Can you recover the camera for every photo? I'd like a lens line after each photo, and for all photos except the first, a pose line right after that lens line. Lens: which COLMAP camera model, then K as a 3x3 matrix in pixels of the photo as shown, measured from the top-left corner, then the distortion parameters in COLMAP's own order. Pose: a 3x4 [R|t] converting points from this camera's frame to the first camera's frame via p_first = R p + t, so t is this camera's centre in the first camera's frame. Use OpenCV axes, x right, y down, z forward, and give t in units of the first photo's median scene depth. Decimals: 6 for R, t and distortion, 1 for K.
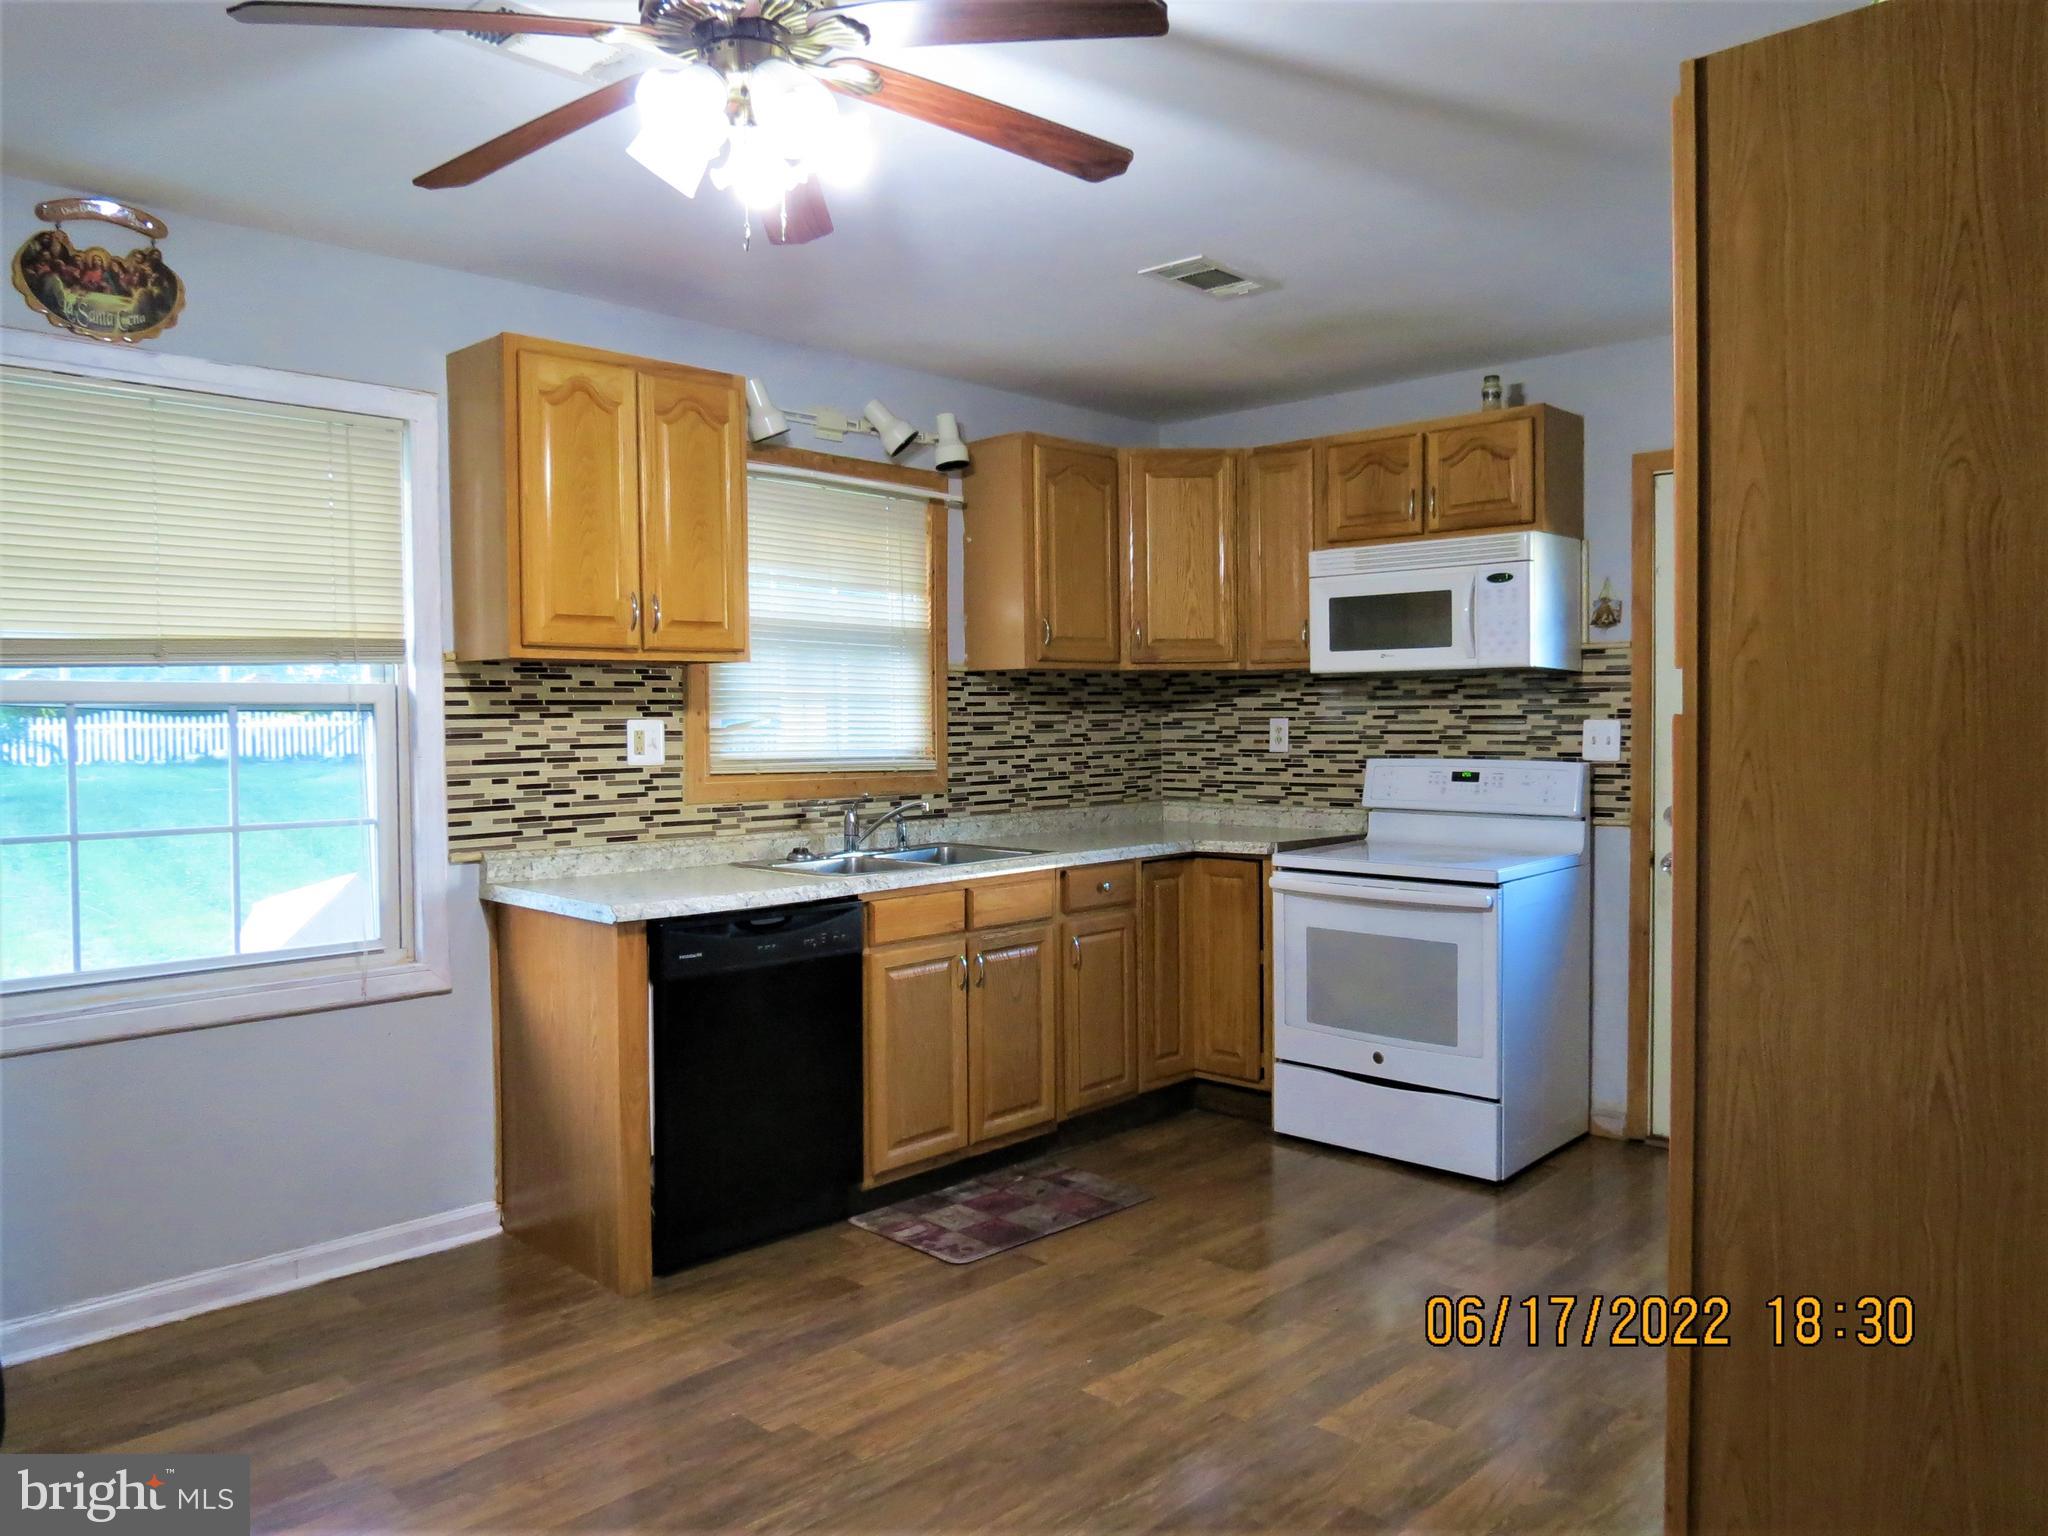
lens RADIAL K [[1462.4, 0, 1023.0], [0, 1462.4, 778.8], [0, 0, 1]] dist [-0.031586, 0.012809]
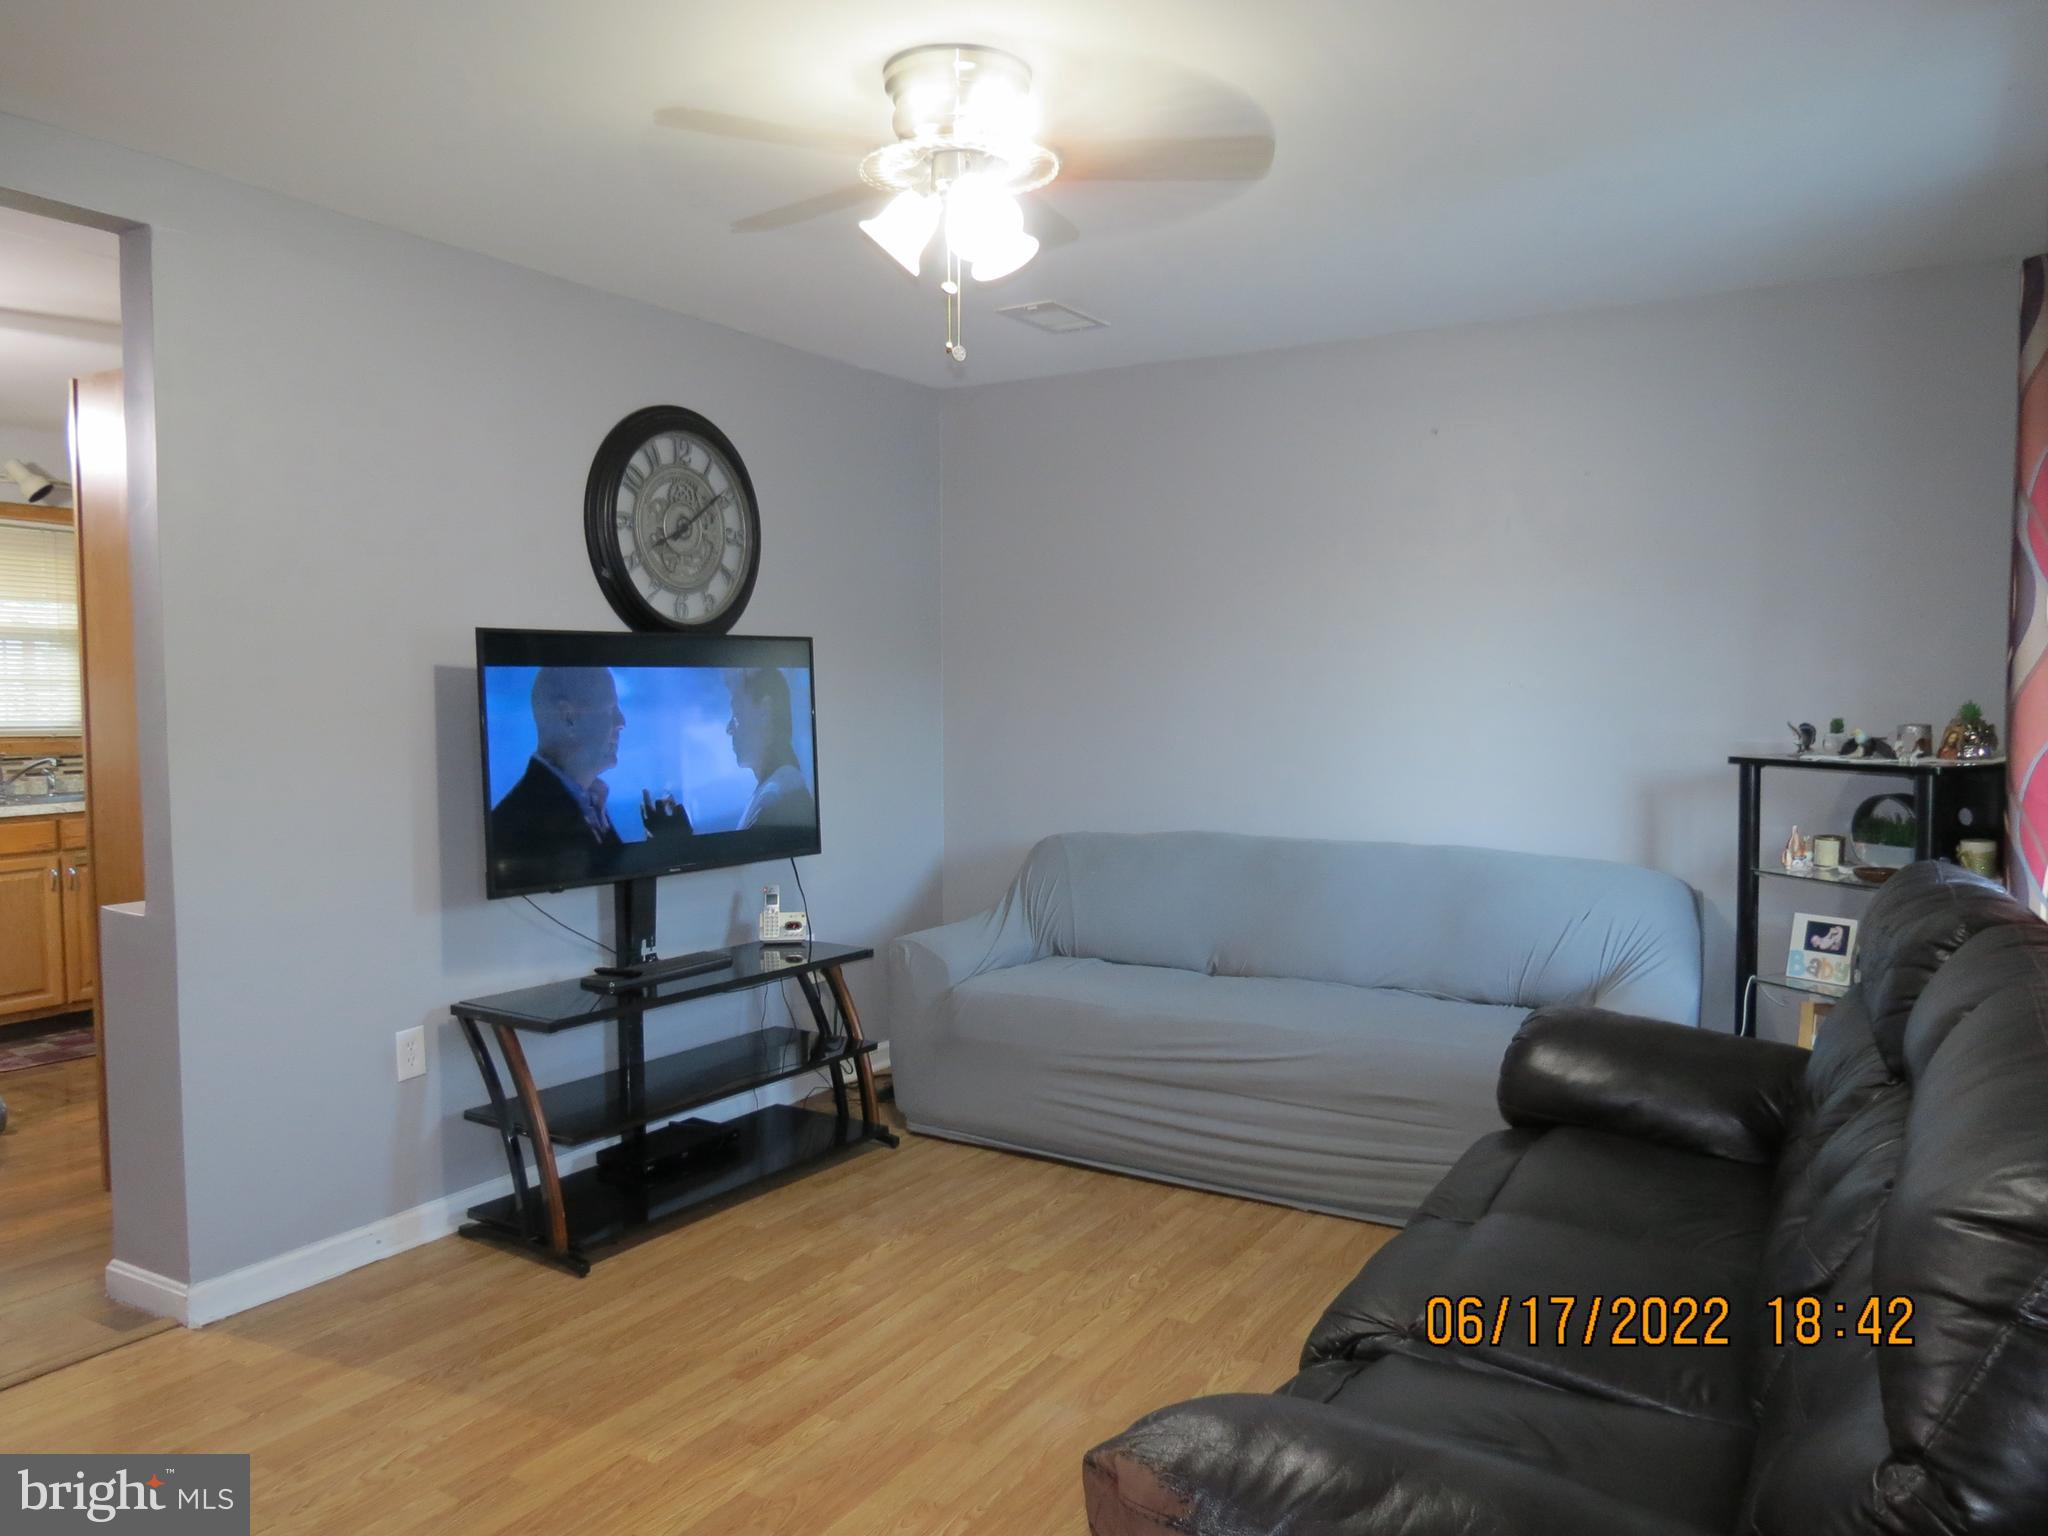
lens RADIAL K [[1462.4, 0, 1050.1], [0, 1462.4, 804.1], [0, 0, 1]] dist [-0.031586, 0.012809]
pose [[0.973036, -0.003275, 0.230630, 0.561779], [-0.002021, 0.999740, 0.022723, 0.027029], [-0.230645, -0.022577, 0.972776, -0.556891]]
